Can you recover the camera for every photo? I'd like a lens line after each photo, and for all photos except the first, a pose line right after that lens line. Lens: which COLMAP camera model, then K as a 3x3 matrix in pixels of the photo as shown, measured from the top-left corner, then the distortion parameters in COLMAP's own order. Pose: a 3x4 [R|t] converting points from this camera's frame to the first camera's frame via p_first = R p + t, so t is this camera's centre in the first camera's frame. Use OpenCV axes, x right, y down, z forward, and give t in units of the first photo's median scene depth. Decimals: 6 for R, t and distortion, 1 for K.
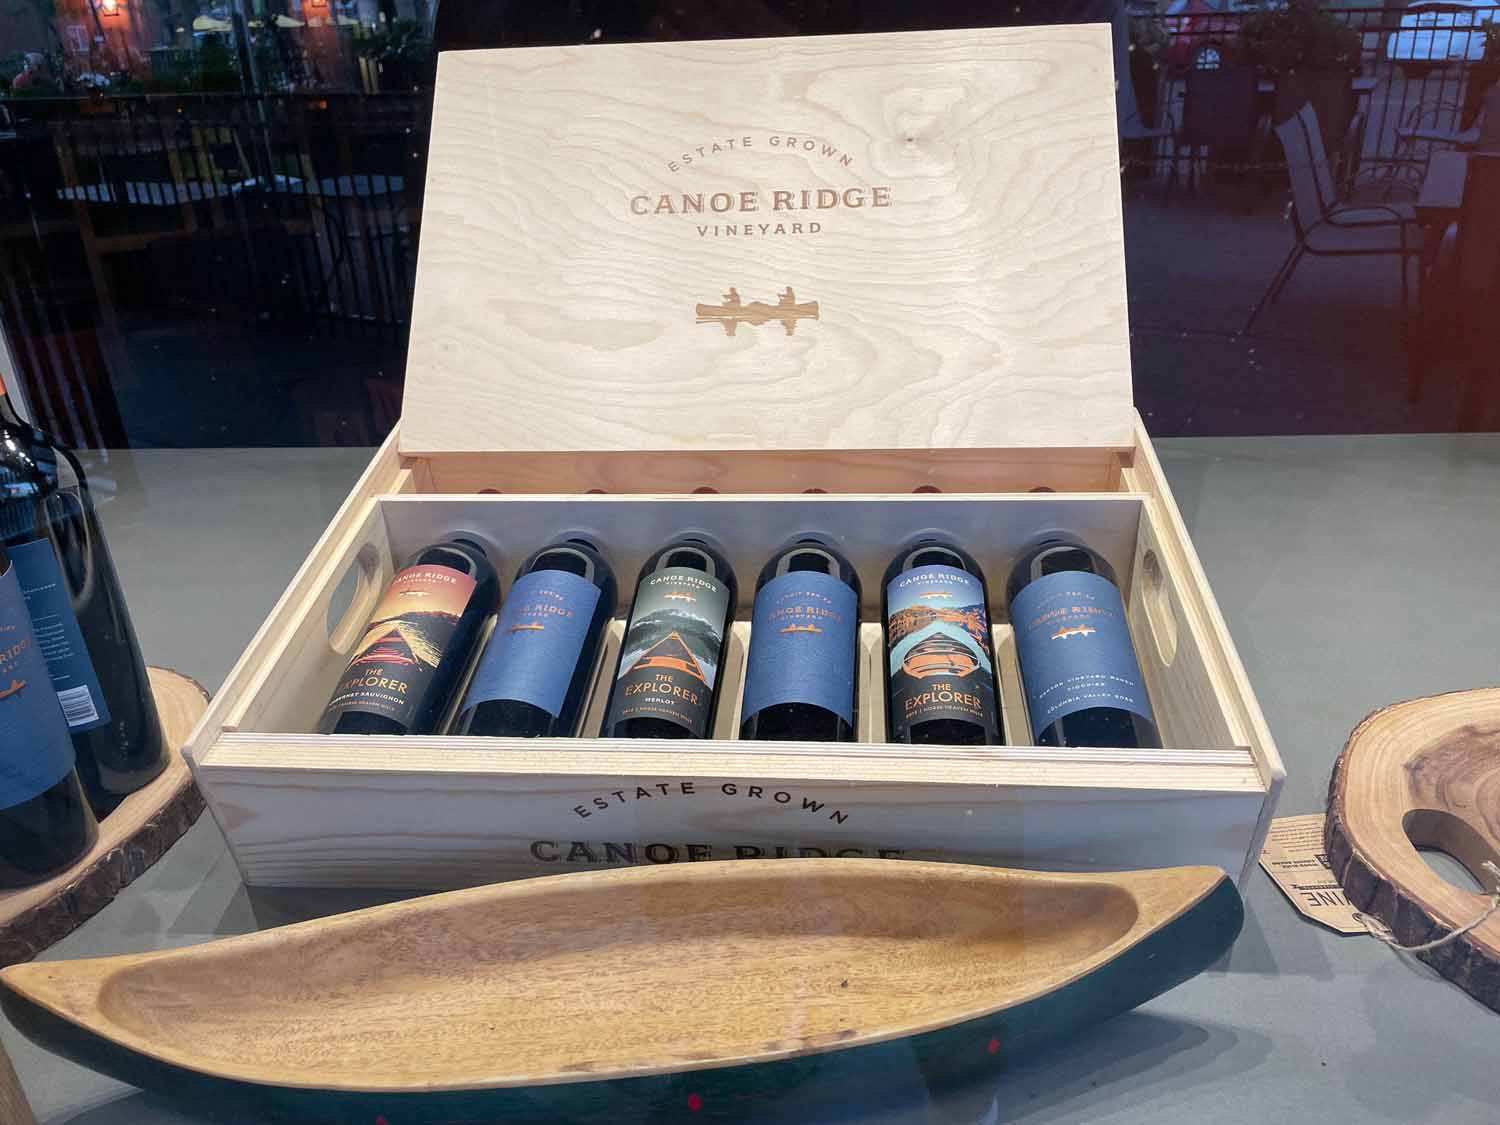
lens RADIAL K [[1153.4, 0, 750.0], [0, 1153.4, 562.5], [0, 0, 1]] dist [0.090738, -0.133548]
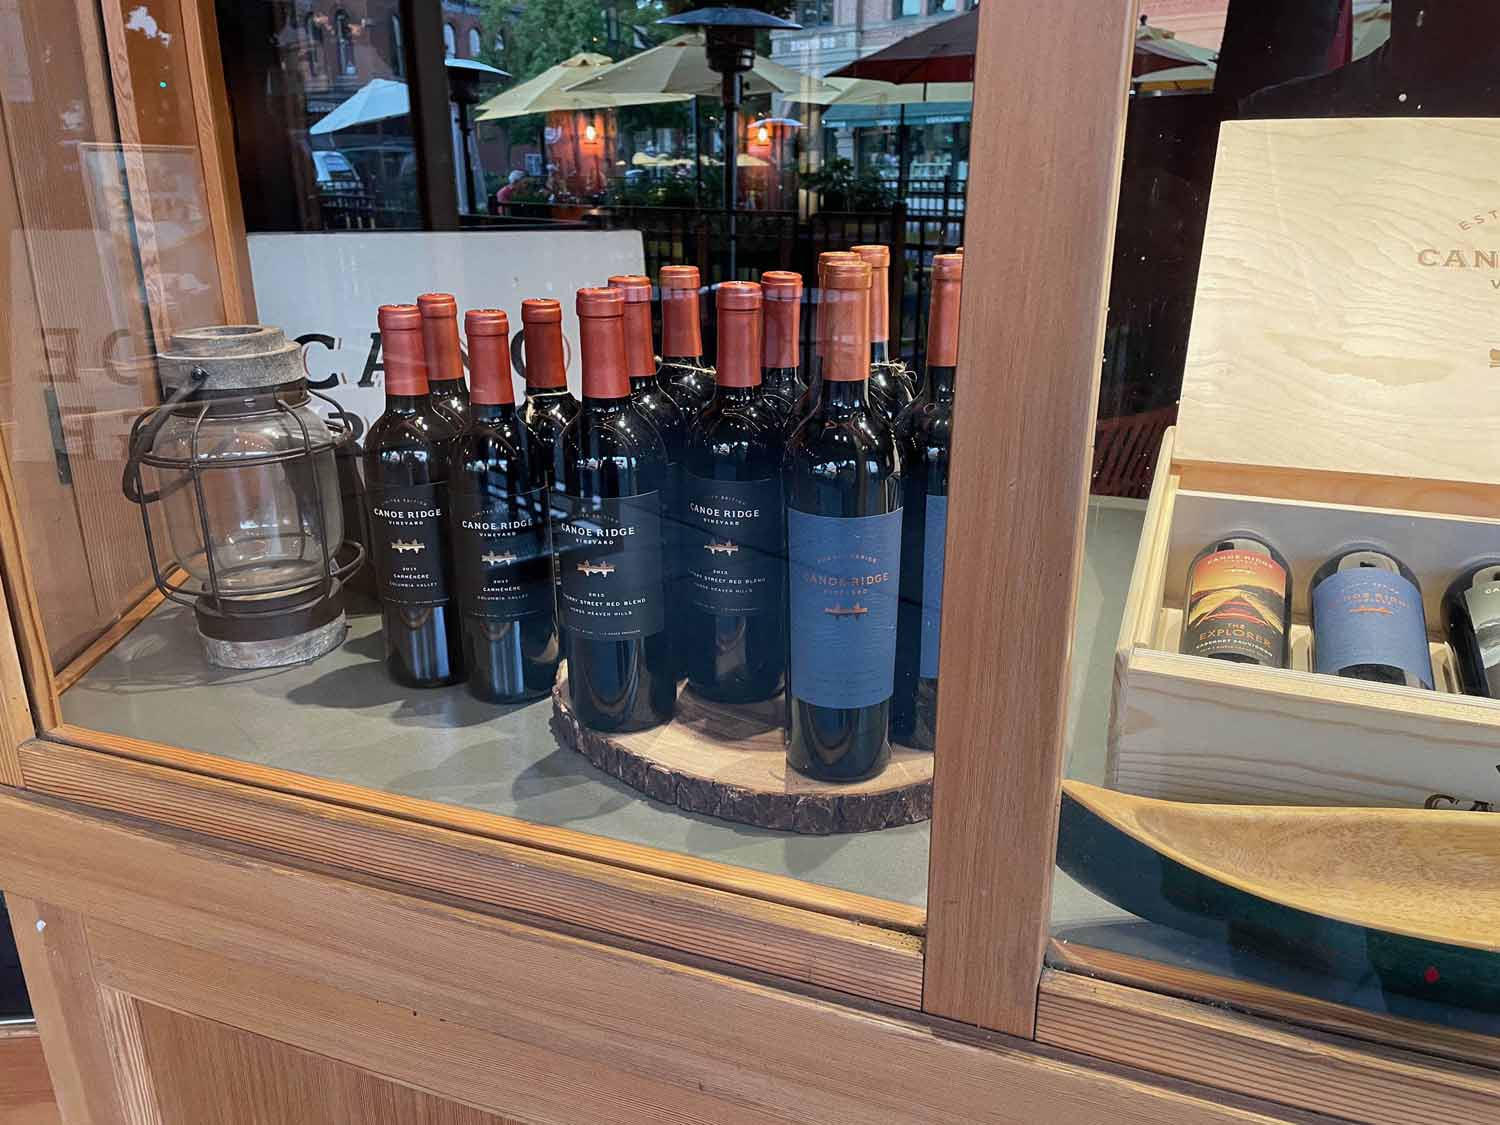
lens RADIAL K [[1153.4, 0, 750.0], [0, 1153.4, 562.5], [0, 0, 1]] dist [0.090738, -0.133548]
pose [[0.953311, 0.131257, -0.271973, -0.359934], [-0.160290, 0.983198, -0.087342, 0.157466], [0.255939, 0.126858, 0.958333, -0.141552]]
